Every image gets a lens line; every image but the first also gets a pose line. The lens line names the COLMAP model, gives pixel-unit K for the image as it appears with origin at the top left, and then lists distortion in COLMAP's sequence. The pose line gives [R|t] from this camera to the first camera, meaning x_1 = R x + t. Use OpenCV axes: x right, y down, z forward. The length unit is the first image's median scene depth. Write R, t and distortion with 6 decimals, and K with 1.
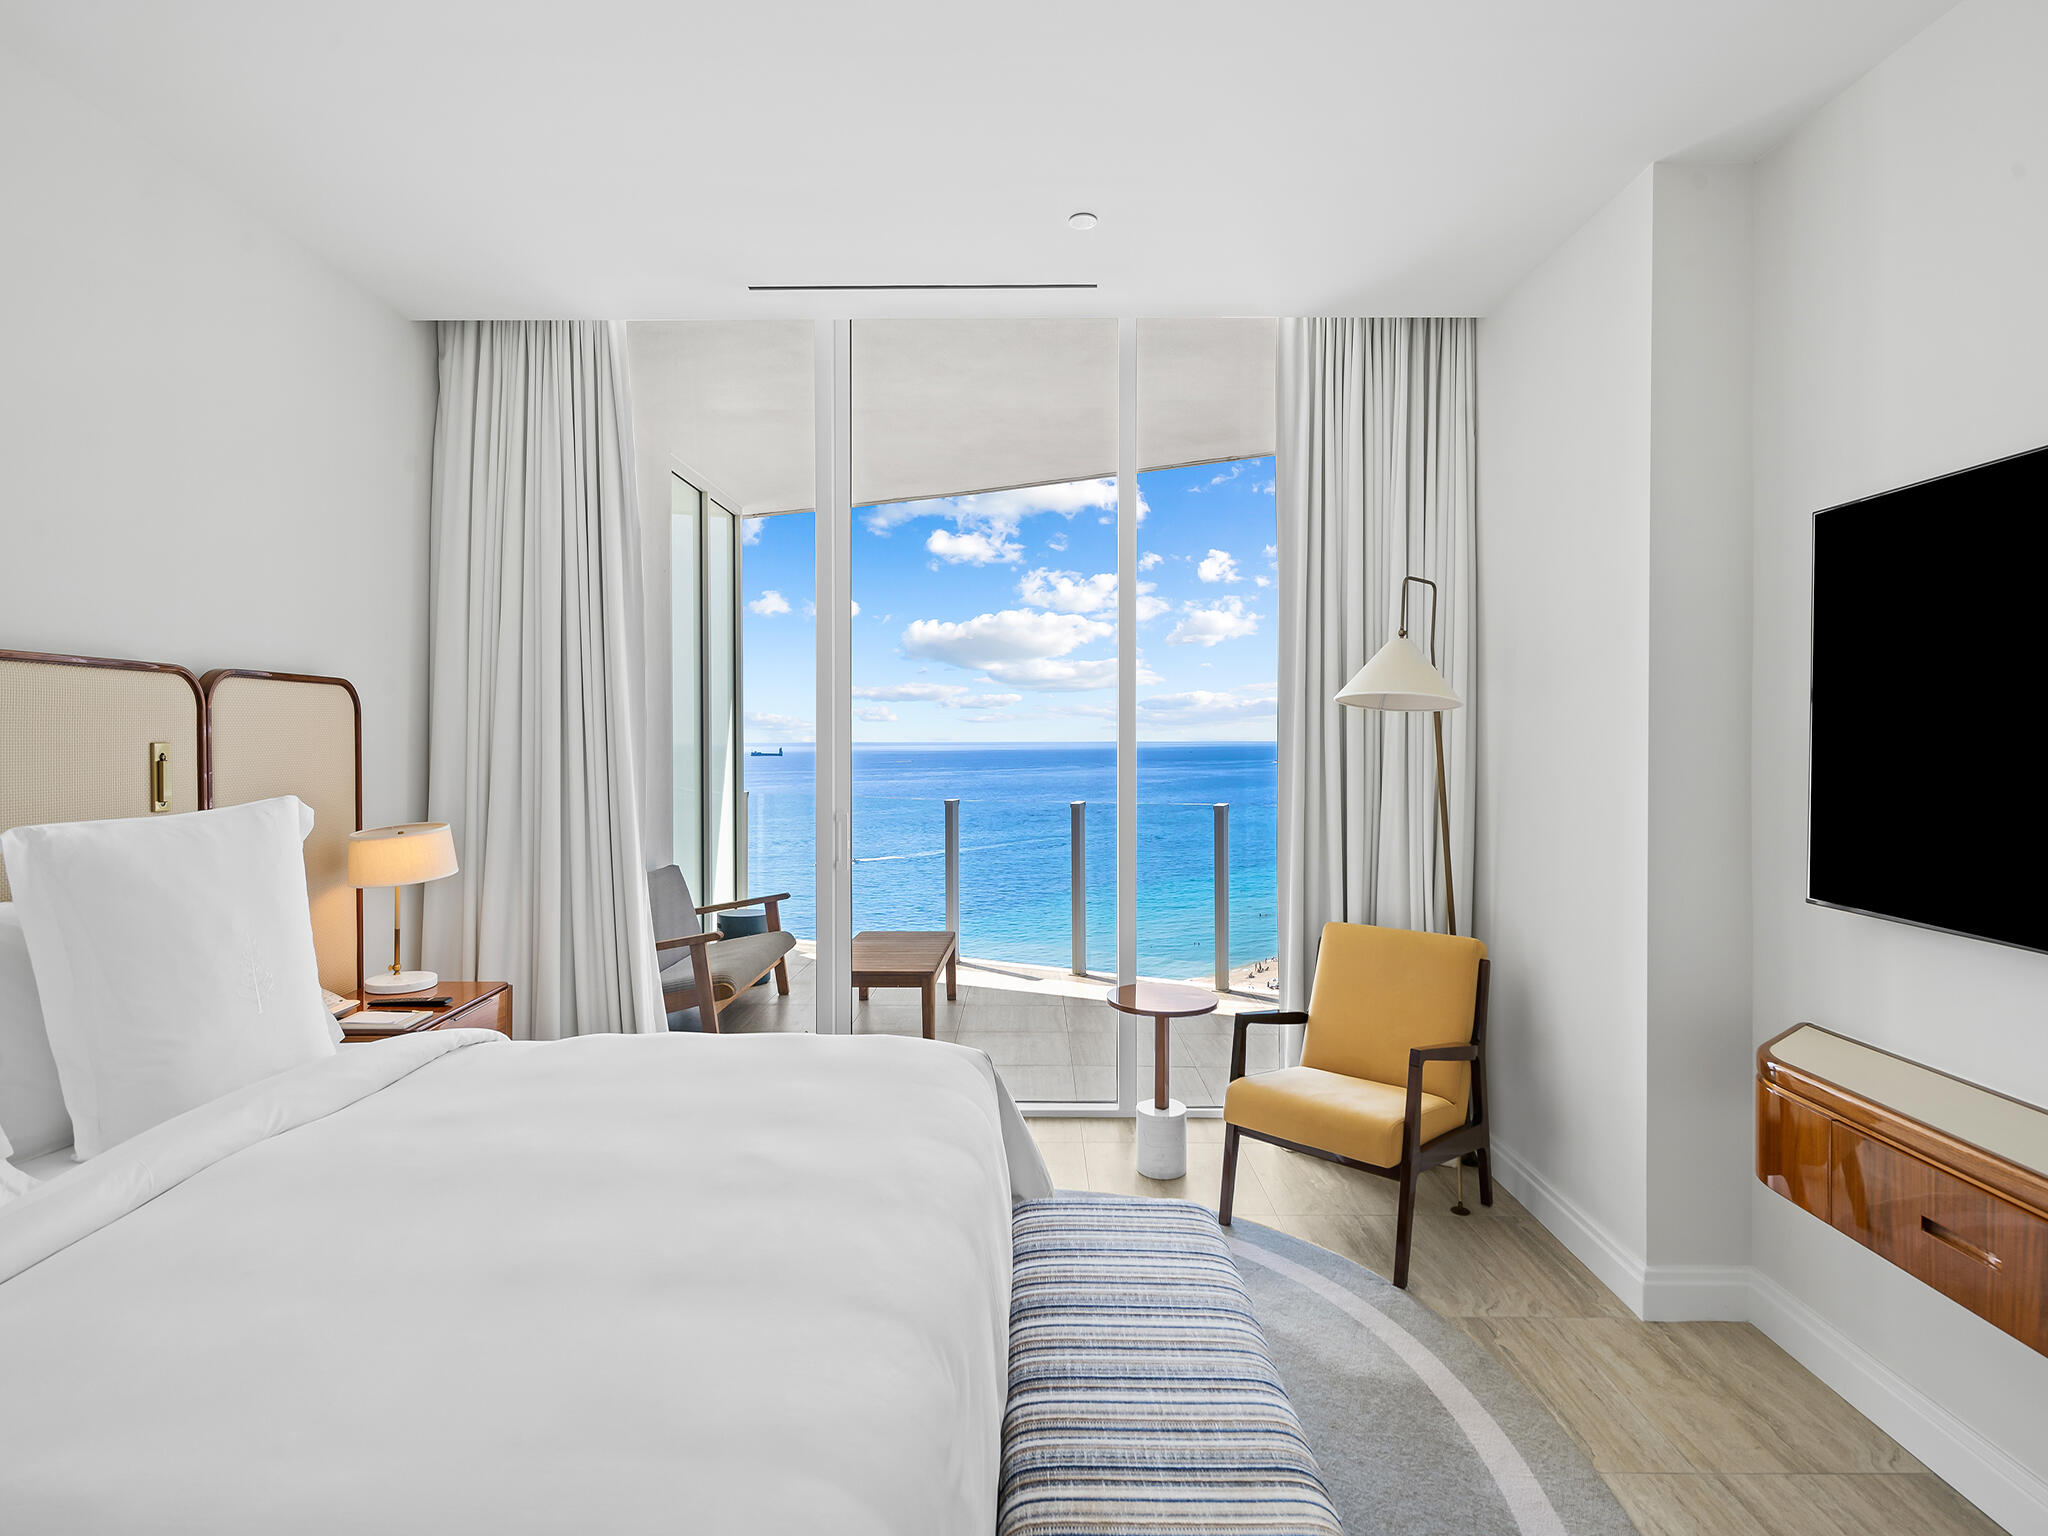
lens RADIAL K [[1063.4, 0, 1026.1], [0, 1063.4, 755.8], [0, 0, 1]] dist [0.003497, 0.000198]
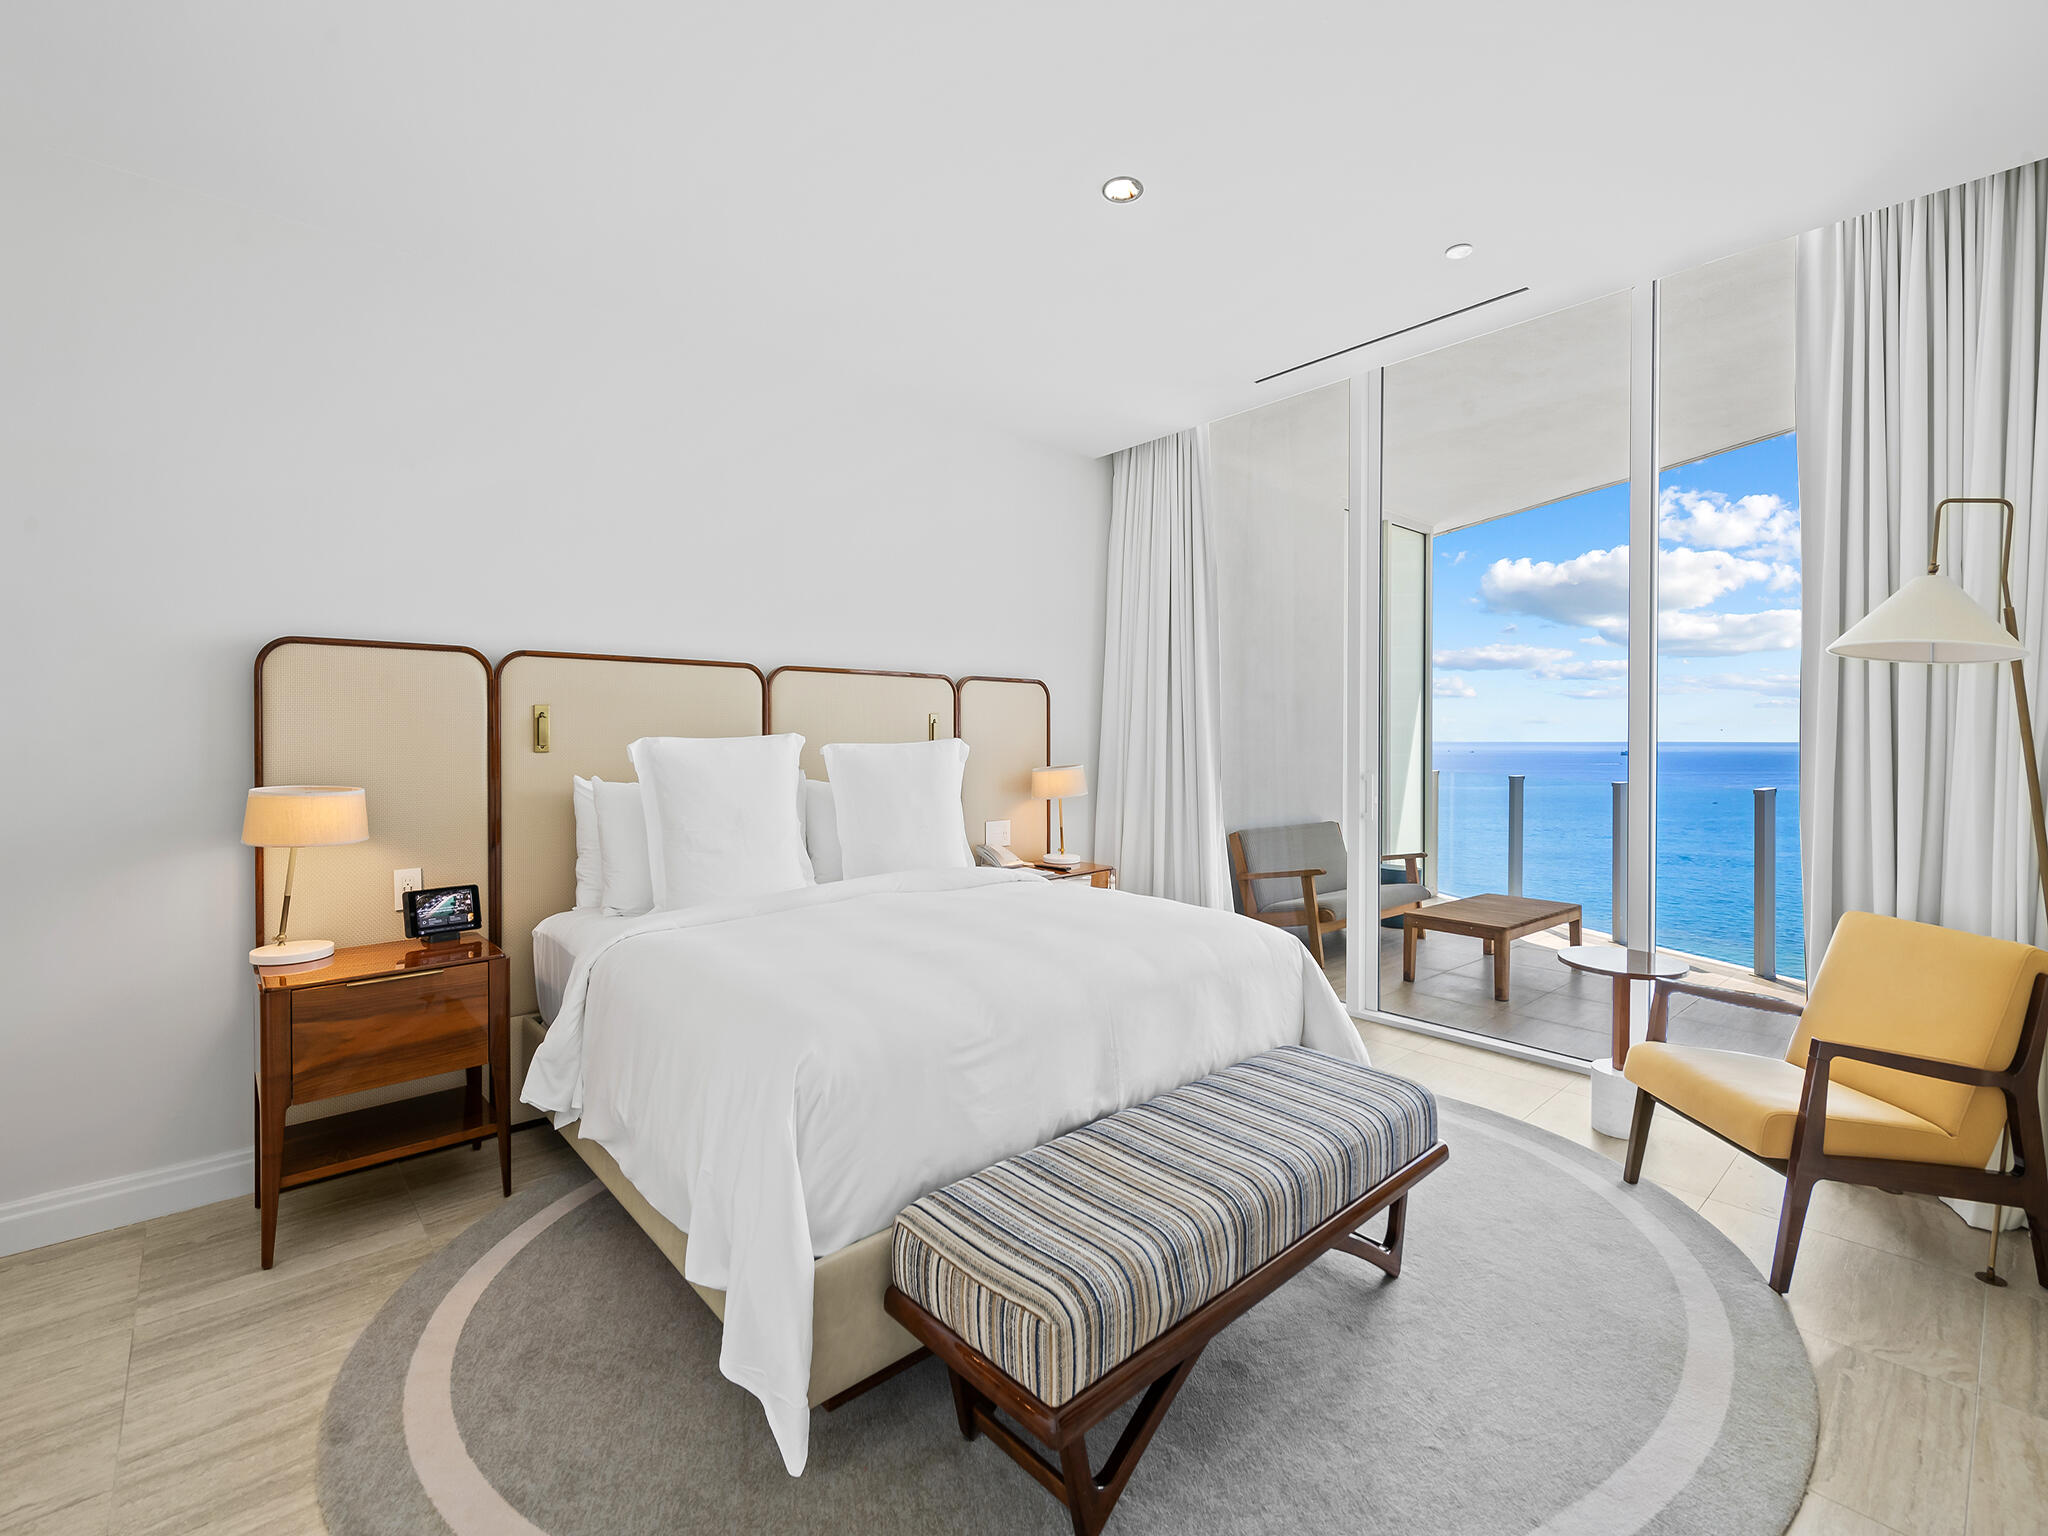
lens RADIAL K [[913.7, 0, 1016.5], [0, 913.7, 755.6], [0, 0, 1]] dist [-0.002407, -0.001030]
pose [[0.663938, 0.016570, -0.747604, 0.437431], [-0.013981, 0.999855, 0.009745, 0.035753], [0.747657, 0.003982, 0.664073, -0.010138]]
